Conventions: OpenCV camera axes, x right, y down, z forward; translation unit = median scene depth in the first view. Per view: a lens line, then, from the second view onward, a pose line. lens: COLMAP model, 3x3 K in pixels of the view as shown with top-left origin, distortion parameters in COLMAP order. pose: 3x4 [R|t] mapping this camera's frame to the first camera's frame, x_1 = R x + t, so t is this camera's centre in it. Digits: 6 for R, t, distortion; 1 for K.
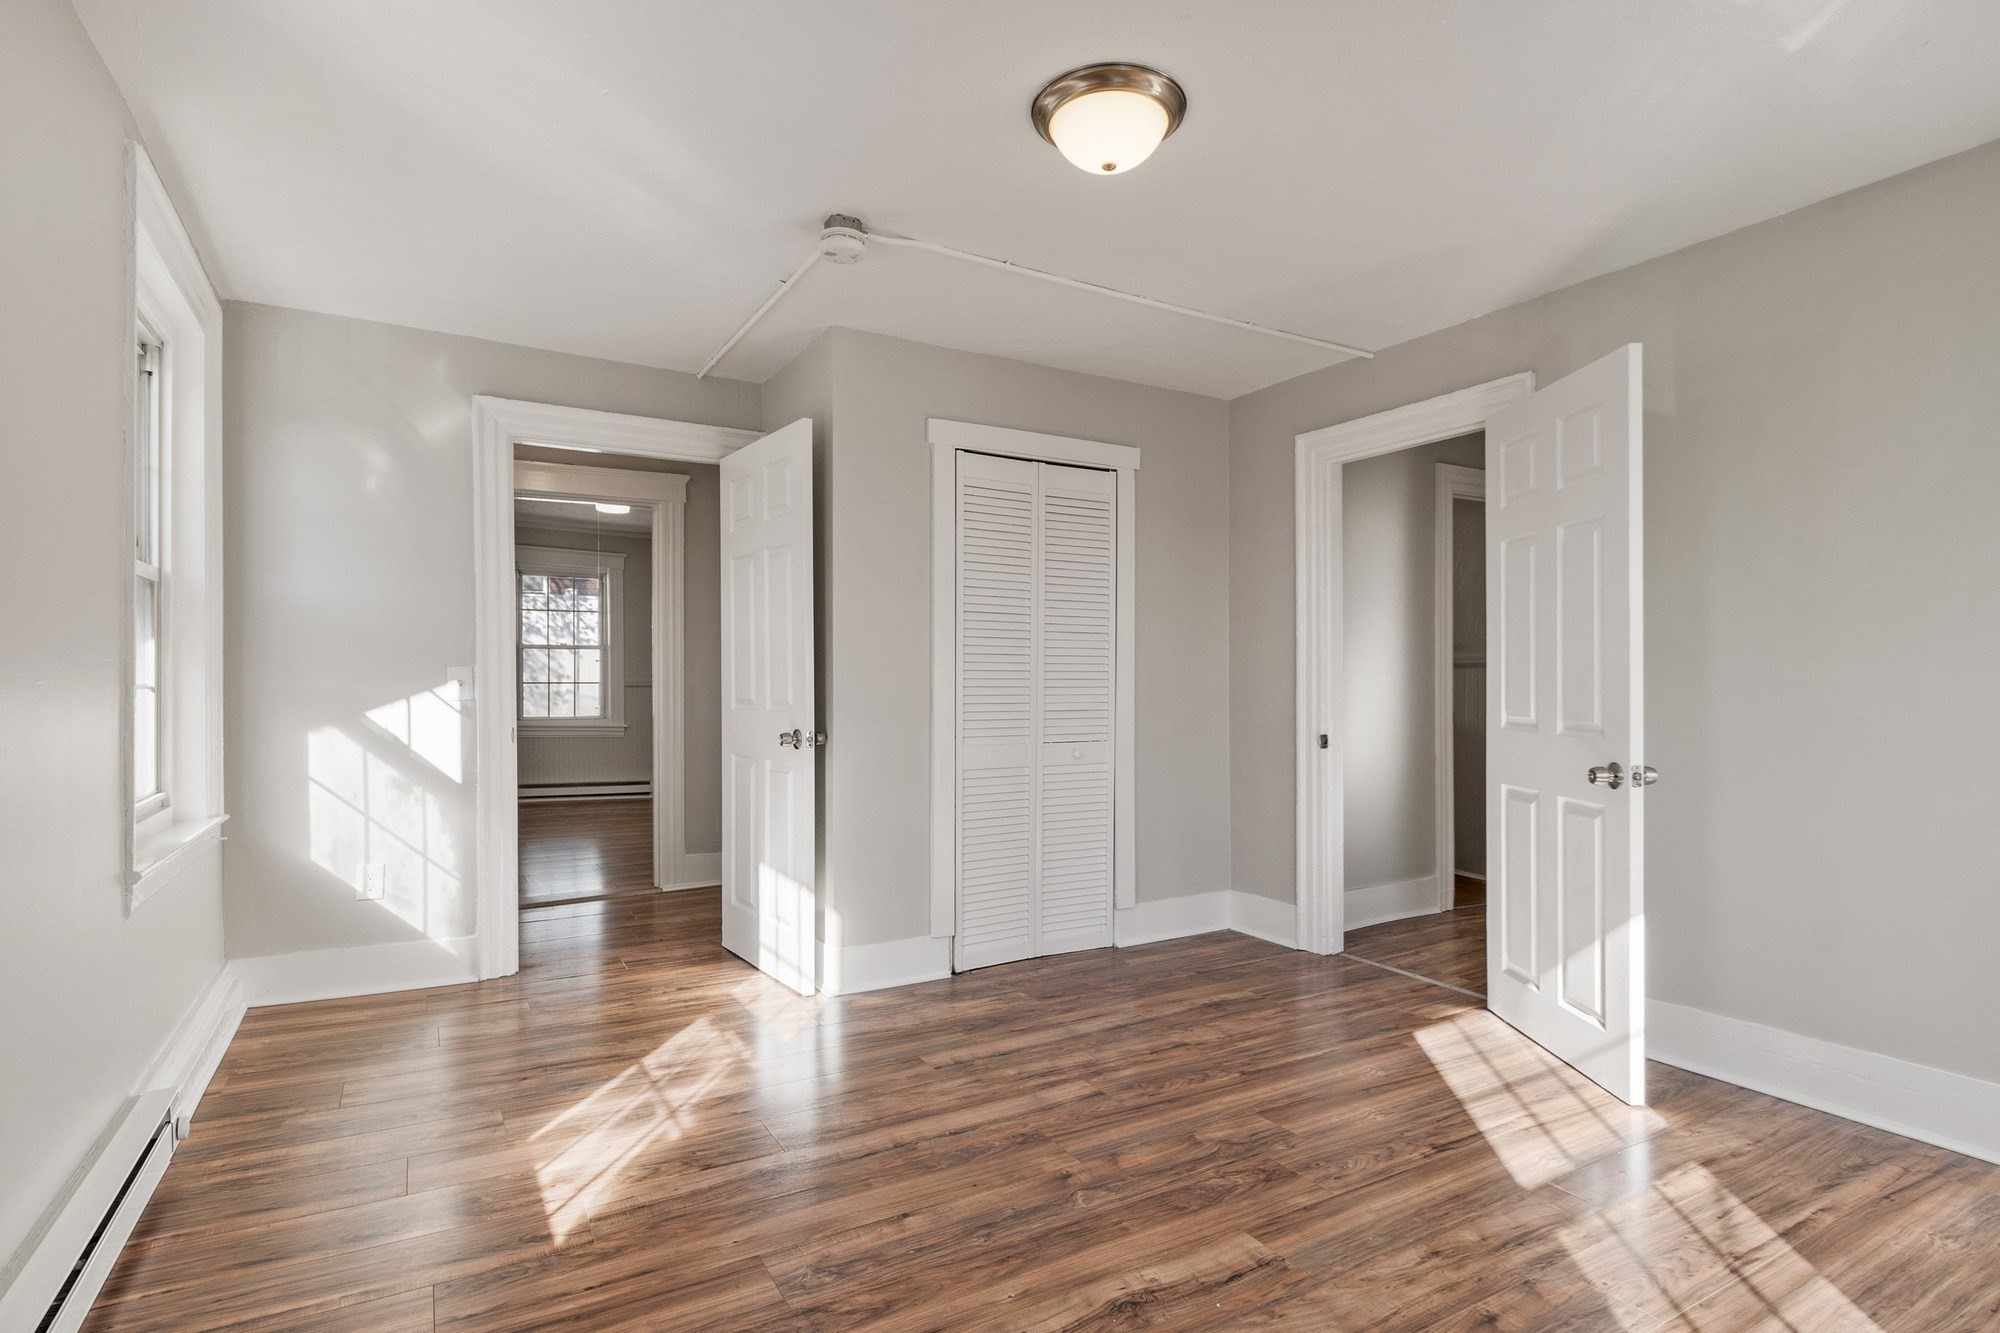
lens RADIAL K [[998.1, 0, 994.3], [0, 998.1, 680.5], [0, 0, 1]] dist [0.002691, -0.000343]
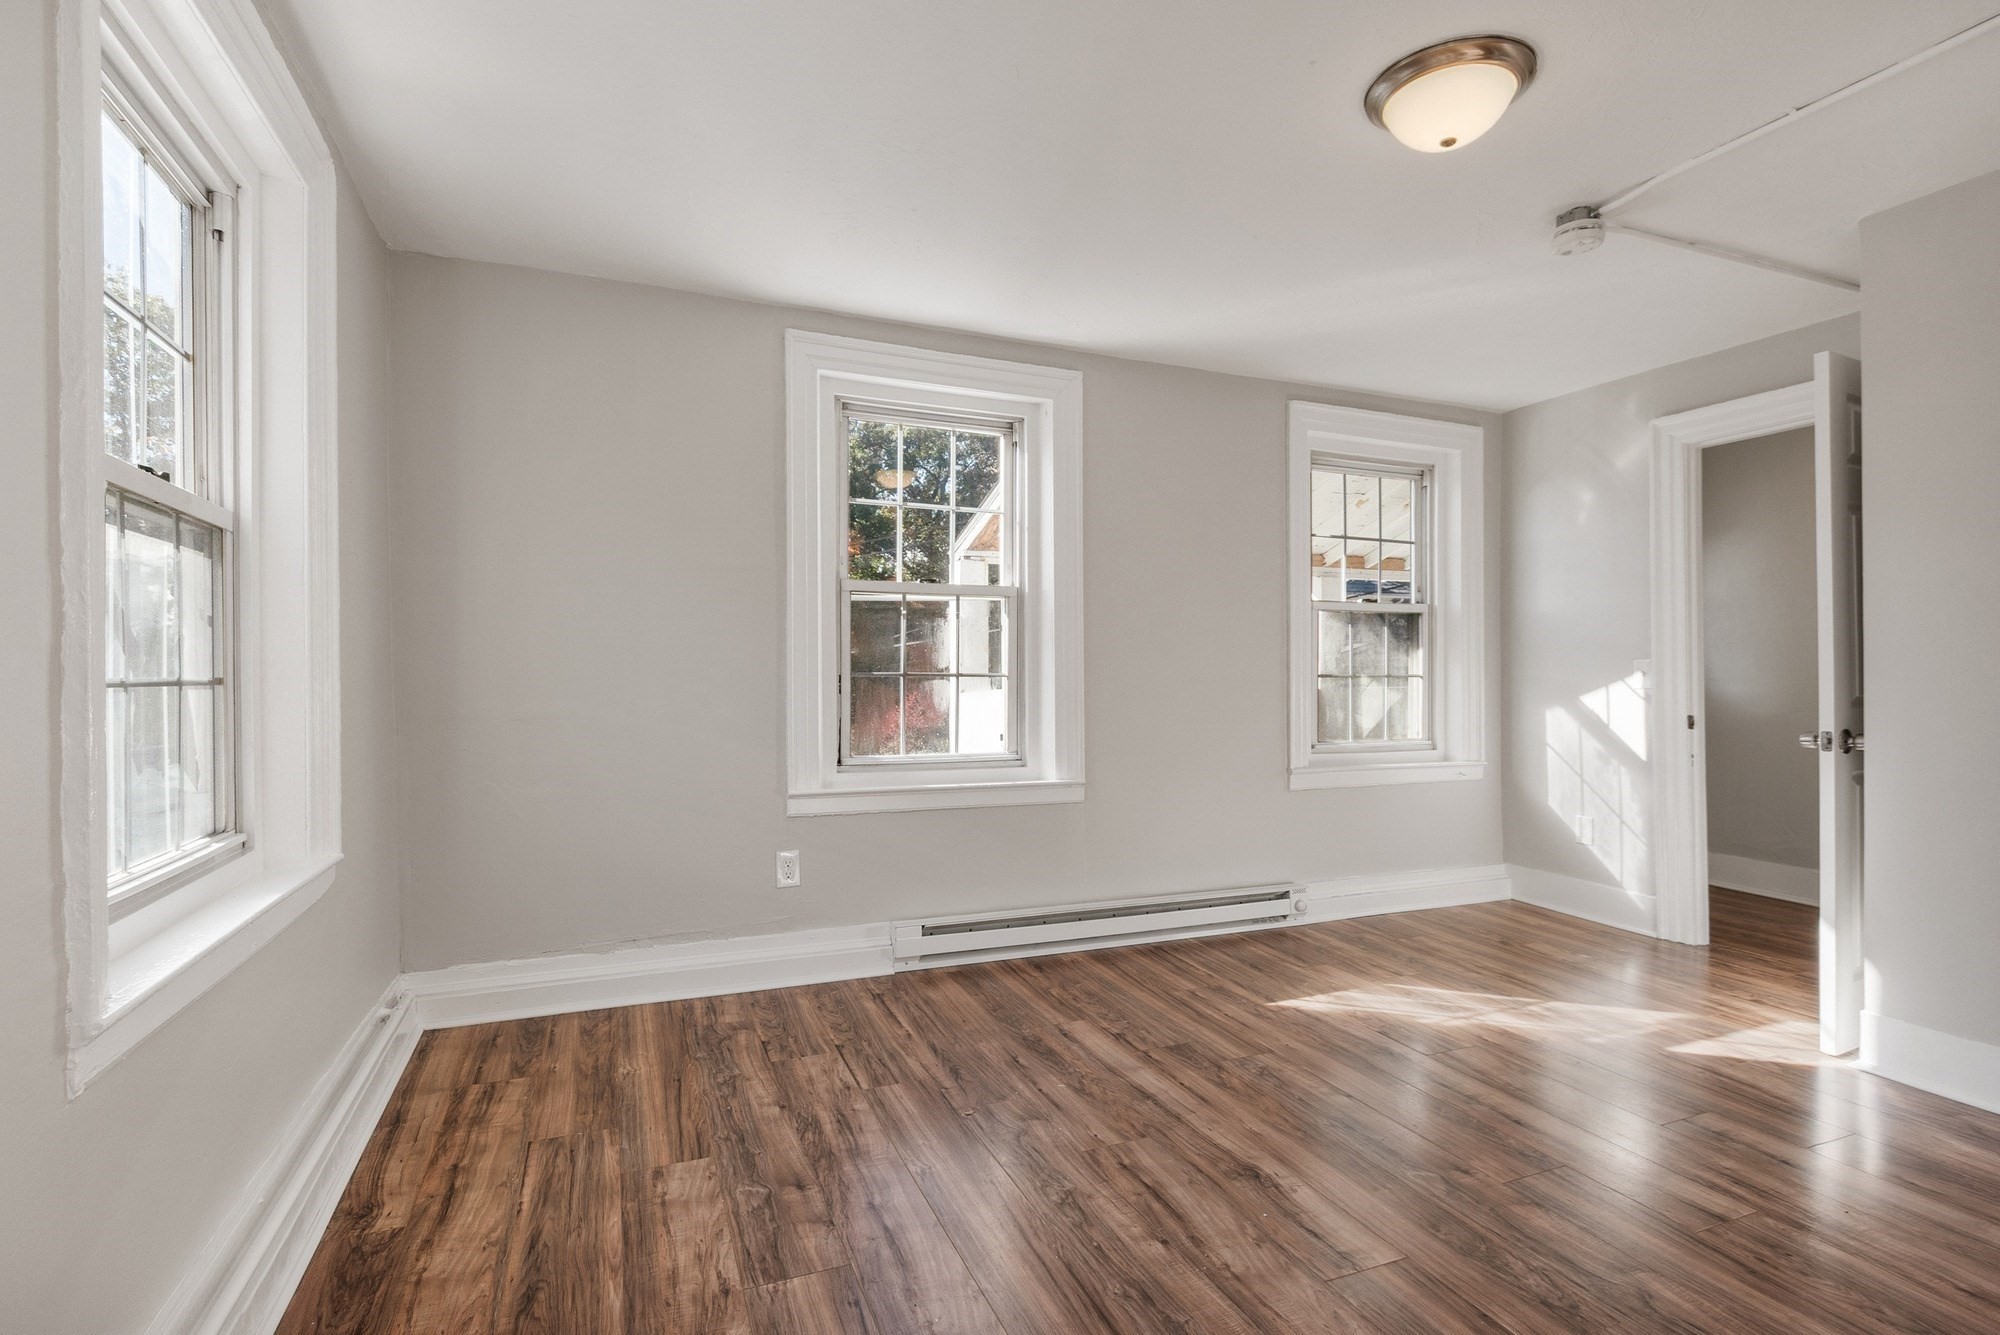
lens RADIAL K [[948.3, 0, 997.0], [0, 948.3, 671.0], [0, 0, 1]] dist [0.000495, 0.000314]
pose [[-0.137705, -0.004879, -0.990461, 0.674893], [-0.000001, 0.999988, -0.004926, 0.004843], [0.990473, -0.000677, -0.137703, 0.426152]]
